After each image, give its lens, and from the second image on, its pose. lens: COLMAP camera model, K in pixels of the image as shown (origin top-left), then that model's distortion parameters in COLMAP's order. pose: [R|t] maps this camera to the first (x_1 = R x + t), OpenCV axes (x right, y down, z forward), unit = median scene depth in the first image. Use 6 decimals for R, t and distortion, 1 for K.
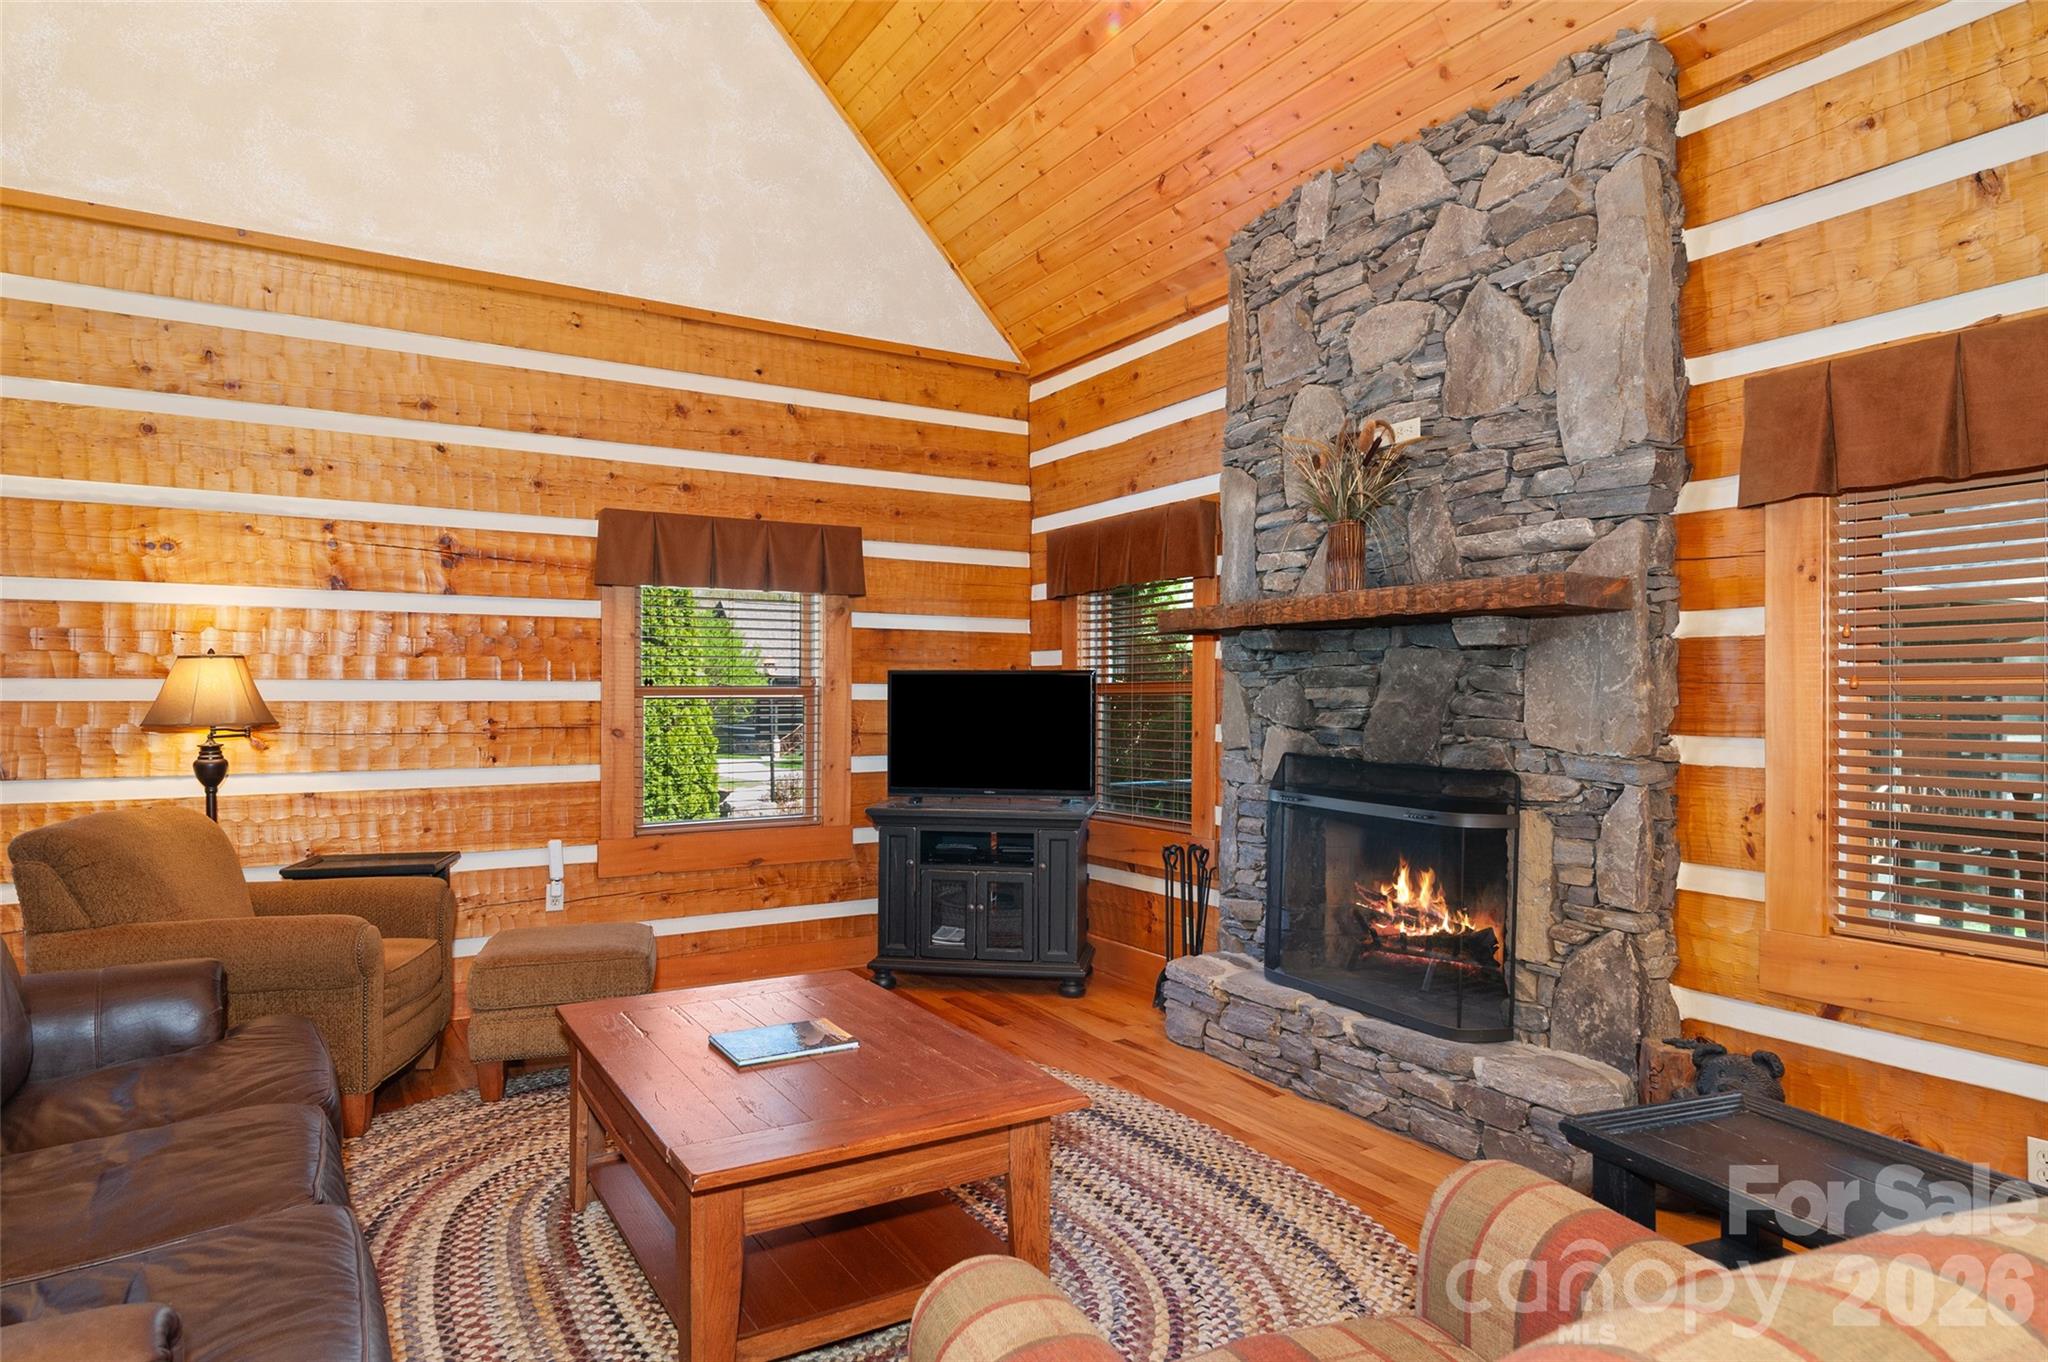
lens RADIAL K [[1182.8, 0, 1012.6], [0, 1182.8, 691.1], [0, 0, 1]] dist [0.001320, 0.001168]
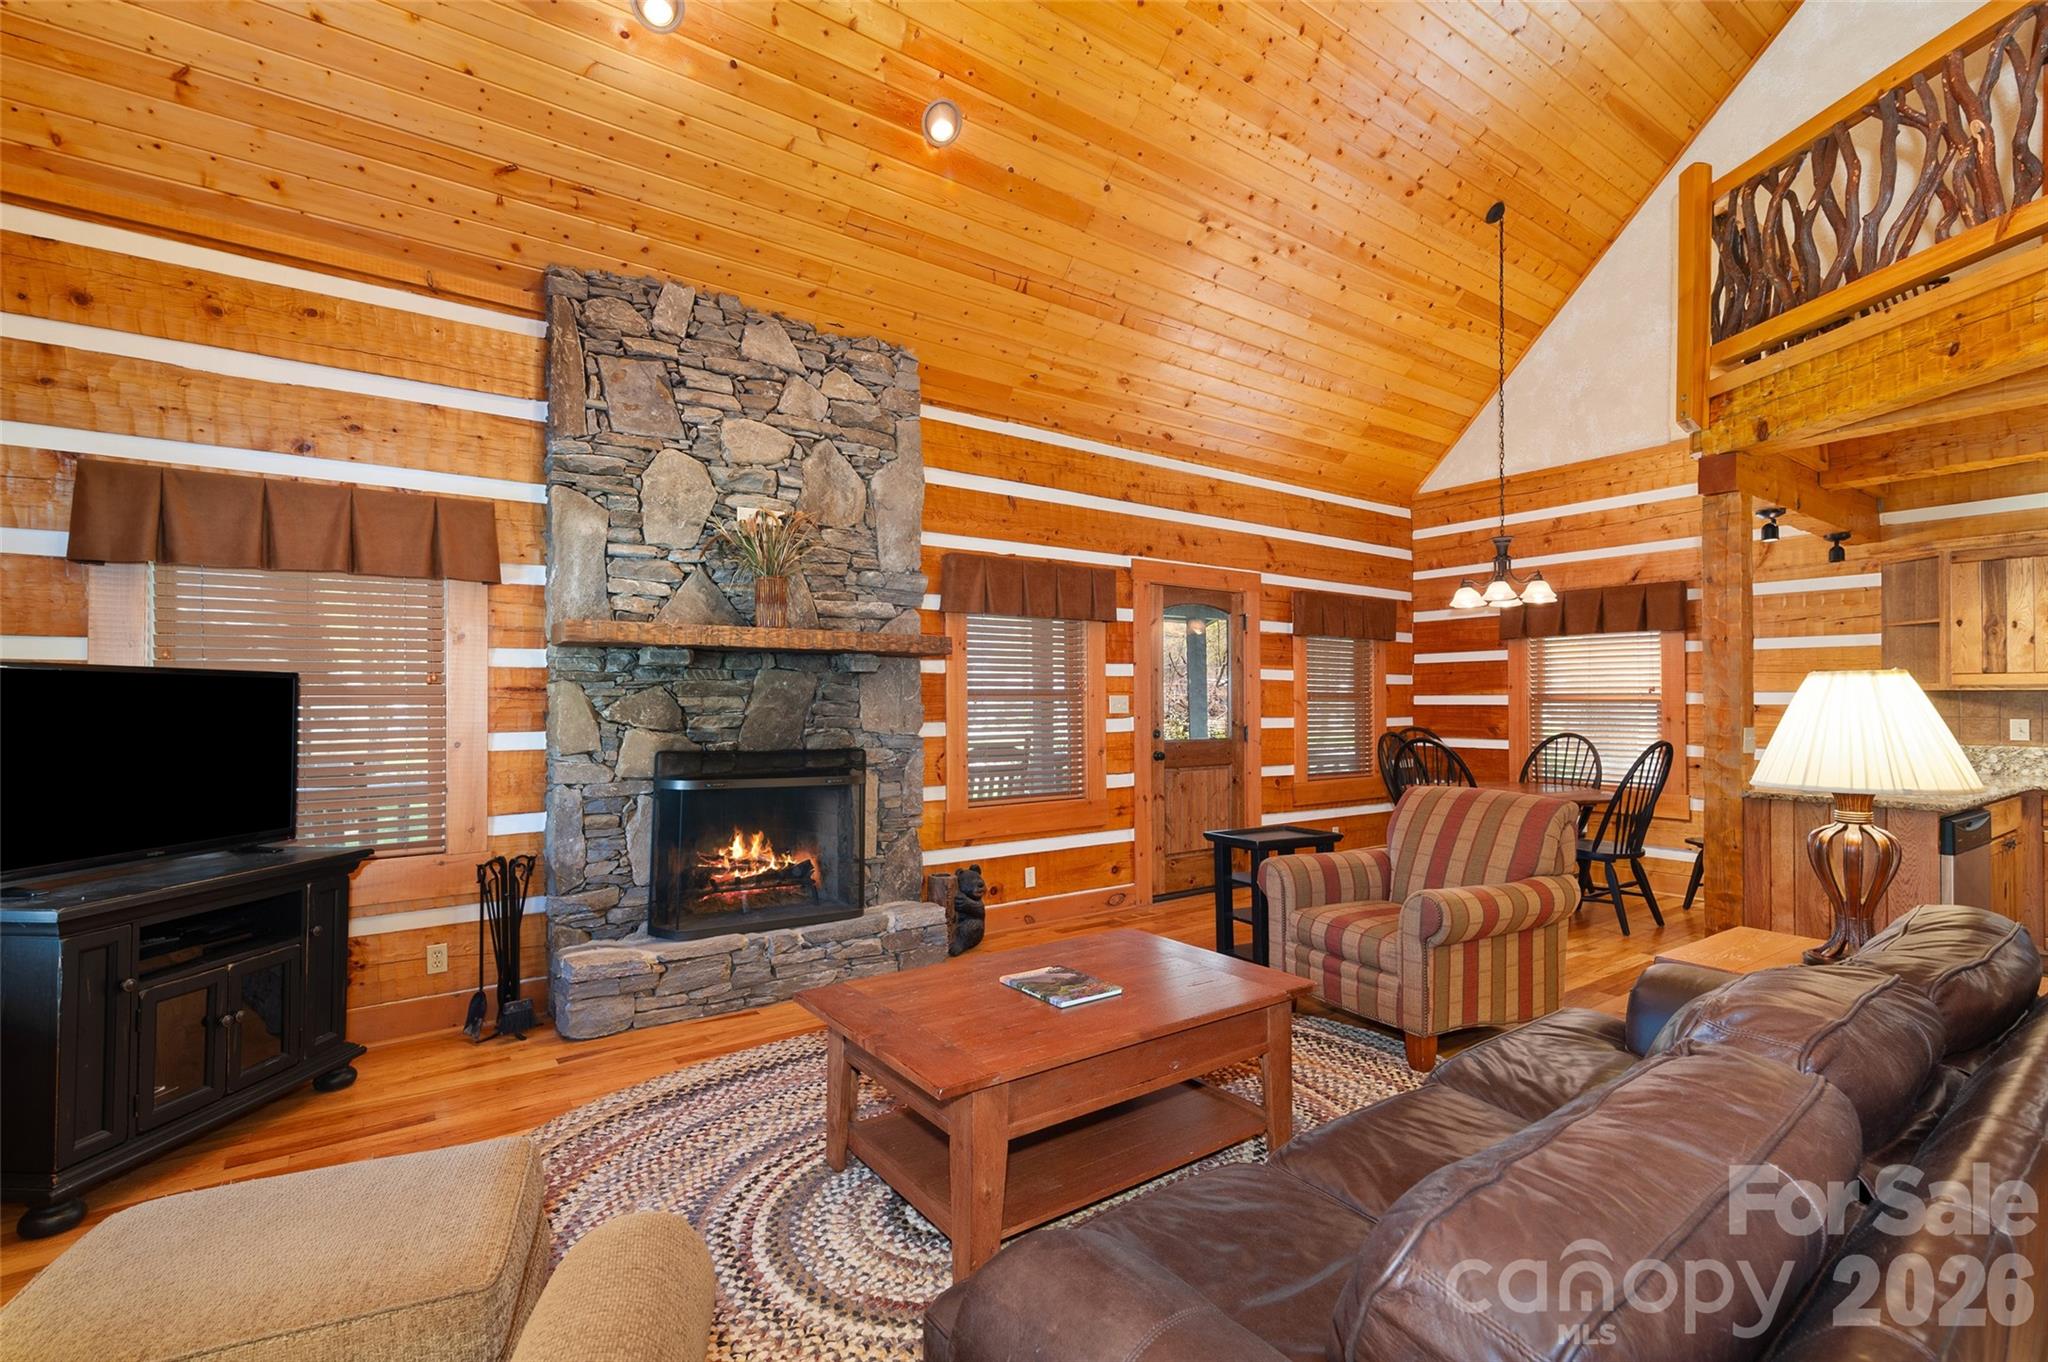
lens RADIAL K [[924.1, 0, 1024.3], [0, 924.1, 694.8], [0, 0, 1]] dist [0.013373, -0.000493]
pose [[-0.083725, 0.007775, 0.996459, -0.816878], [0.000710, 0.999970, -0.007743, 0.003147], [-0.996489, 0.000059, -0.083728, 0.799398]]
